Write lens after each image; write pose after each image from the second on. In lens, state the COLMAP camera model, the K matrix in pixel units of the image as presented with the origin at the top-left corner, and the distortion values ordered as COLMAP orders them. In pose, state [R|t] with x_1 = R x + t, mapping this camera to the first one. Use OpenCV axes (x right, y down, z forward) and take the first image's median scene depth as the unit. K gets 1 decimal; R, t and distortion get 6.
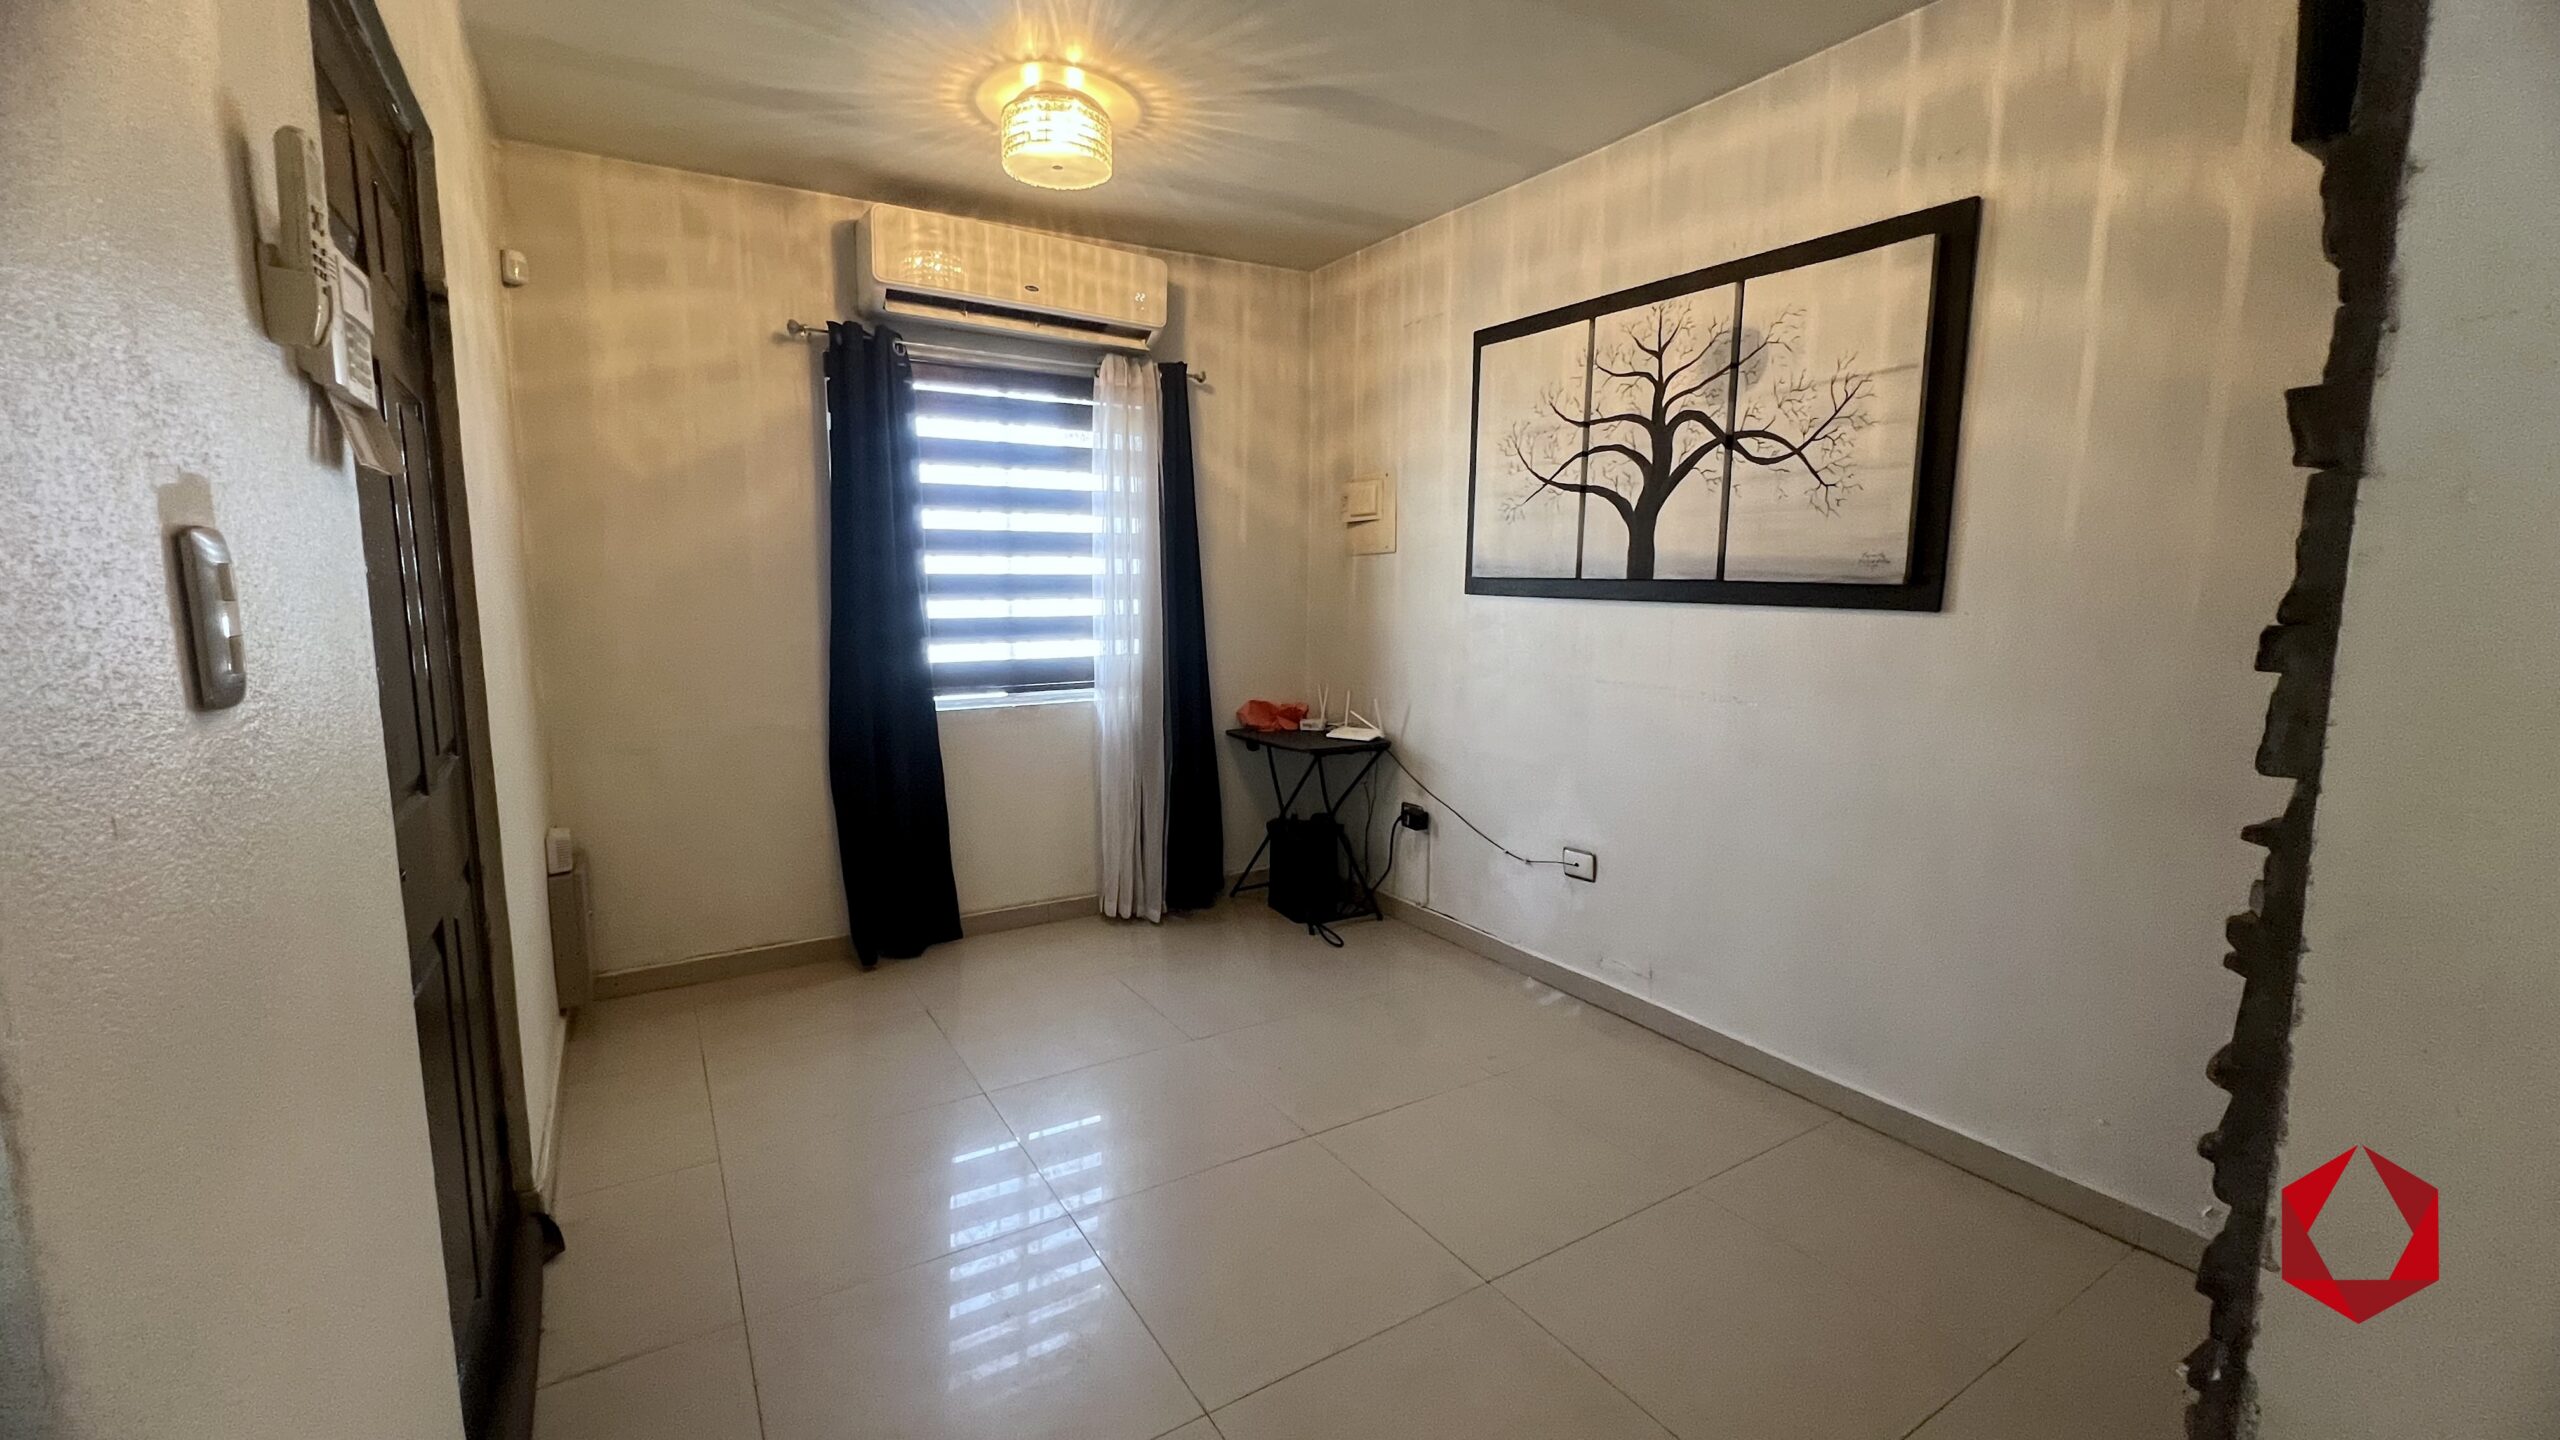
lens RADIAL K [[1028.7, 0, 1269.7], [0, 1028.7, 710.3], [0, 0, 1]] dist [-0.003643, 0.001029]
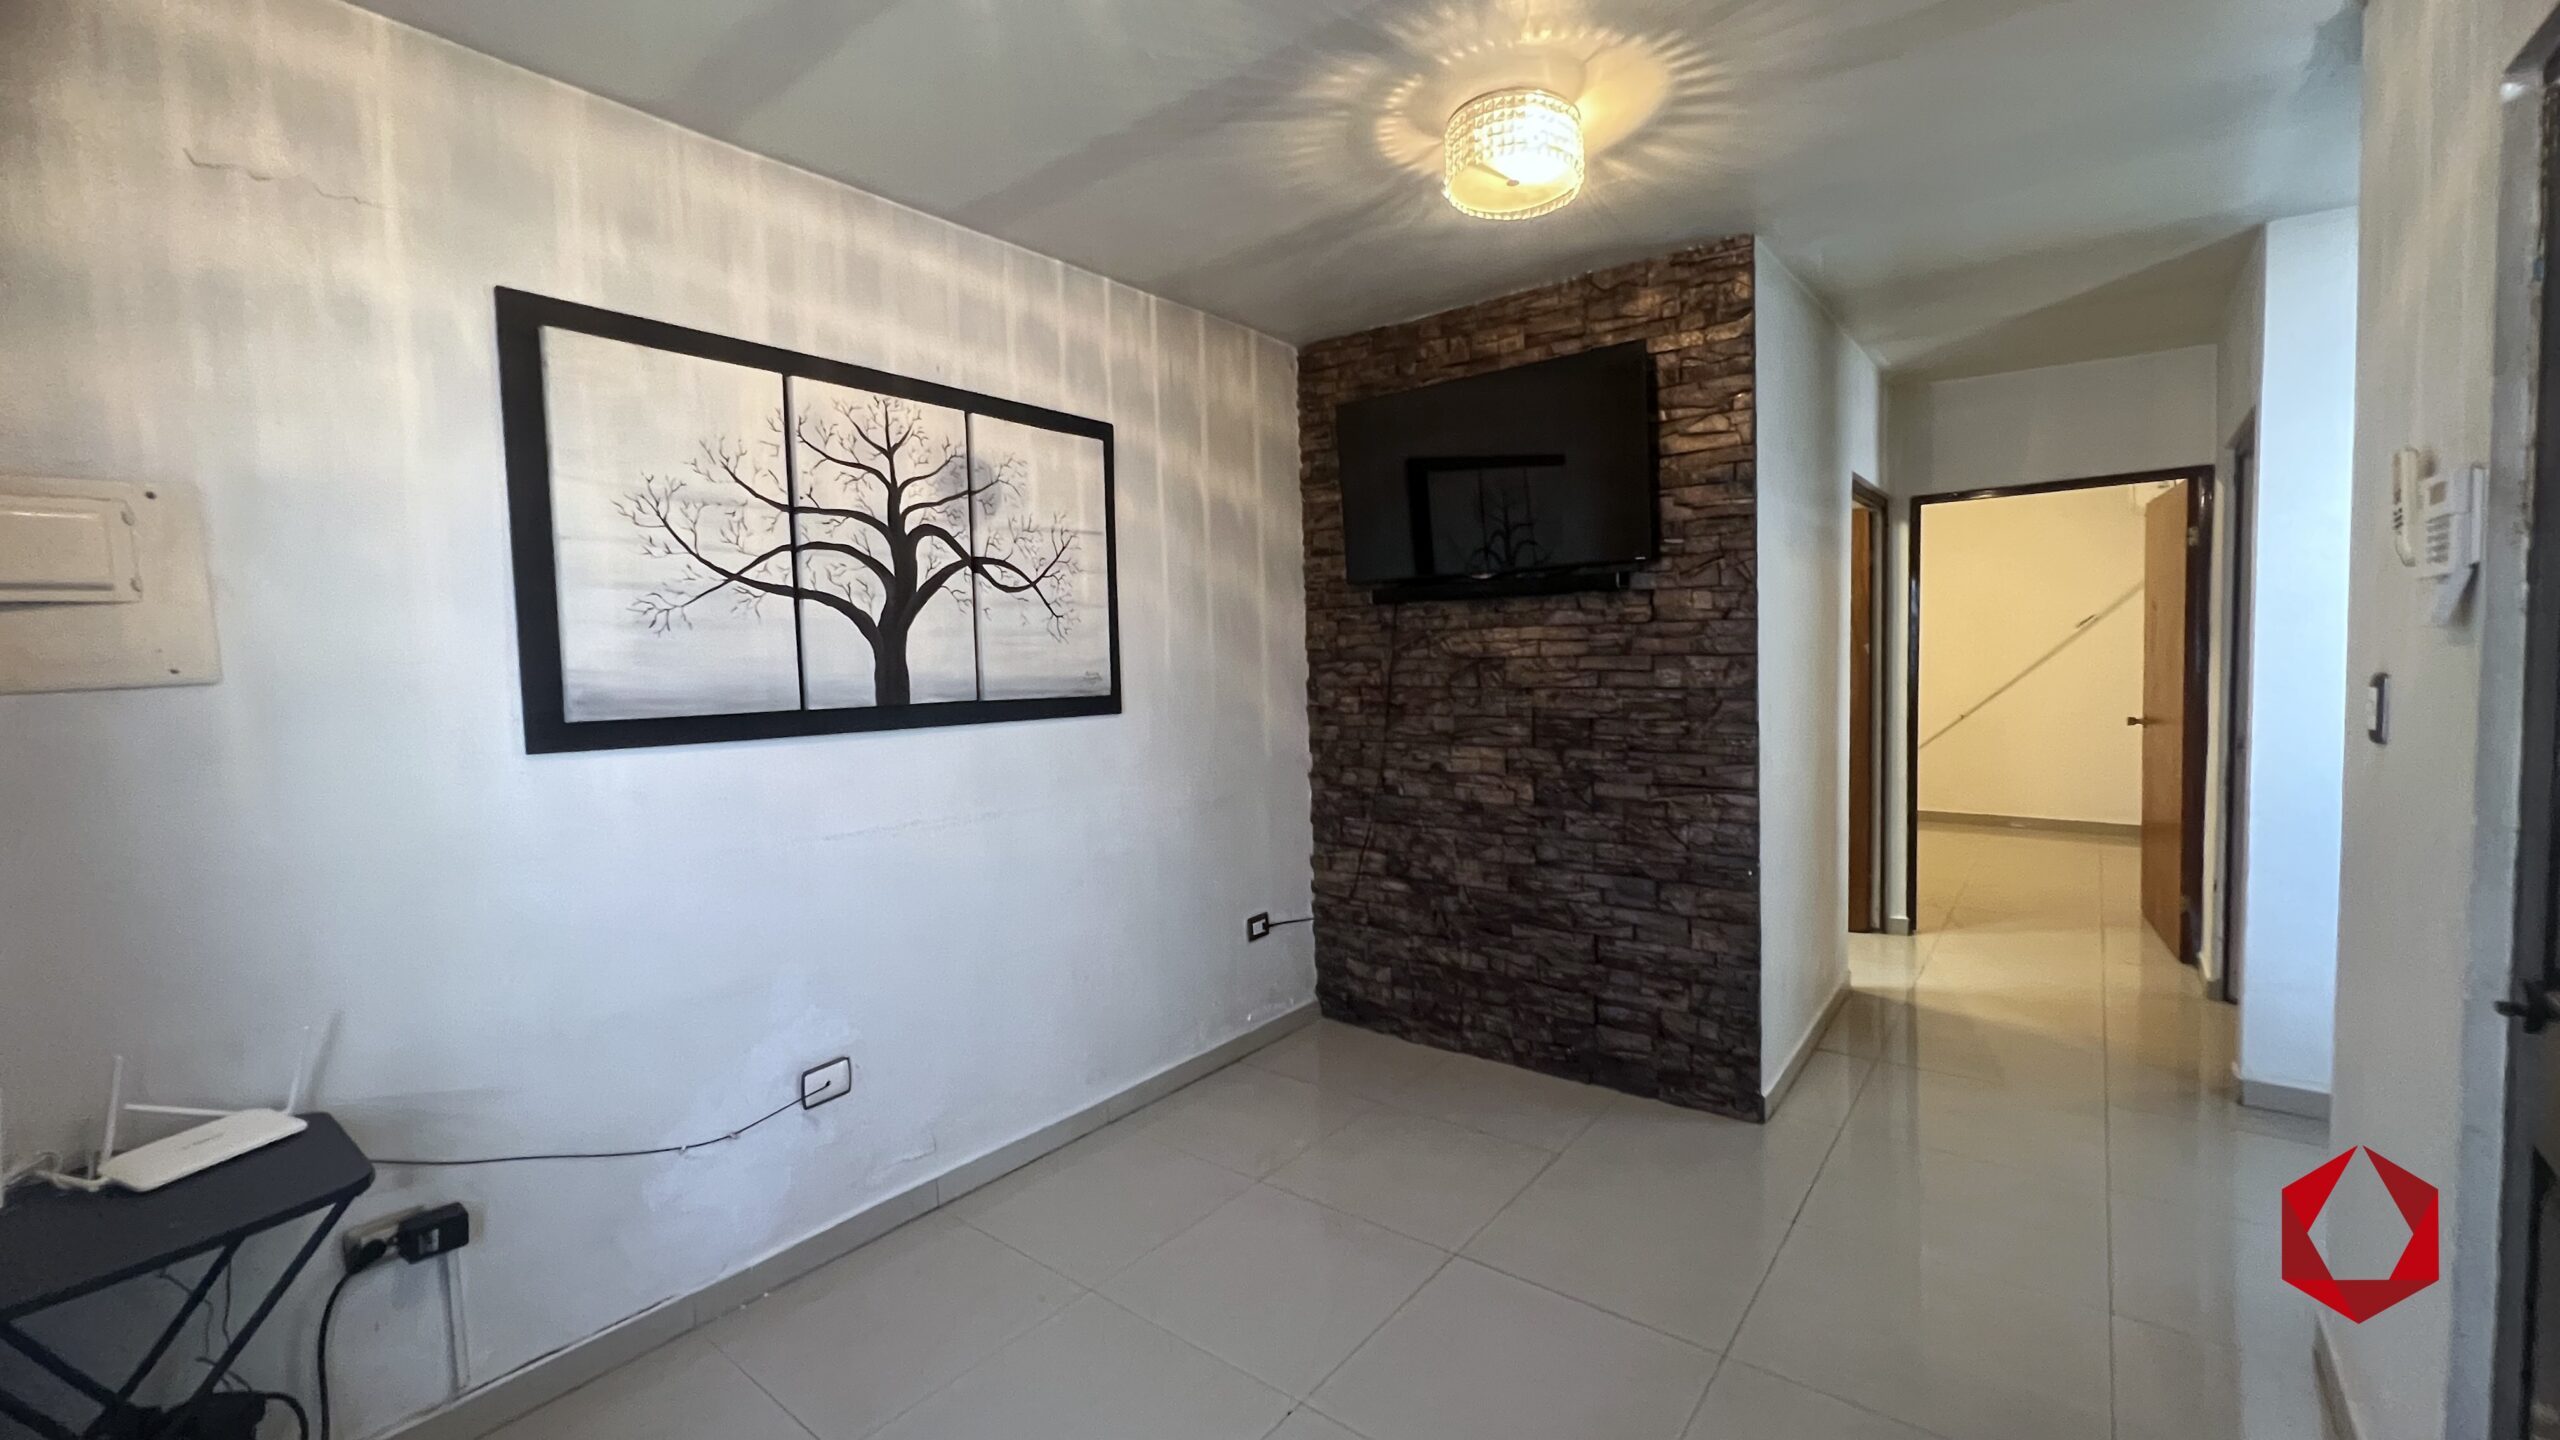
lens RADIAL K [[1028.7, 0, 1275.3], [0, 1028.7, 731.1], [0, 0, 1]] dist [-0.003643, 0.001029]
pose [[-0.336368, -0.058739, 0.939897, -0.577303], [0.151445, 0.981689, 0.115550, -0.161966], [-0.929473, 0.181210, -0.321313, 1.011103]]
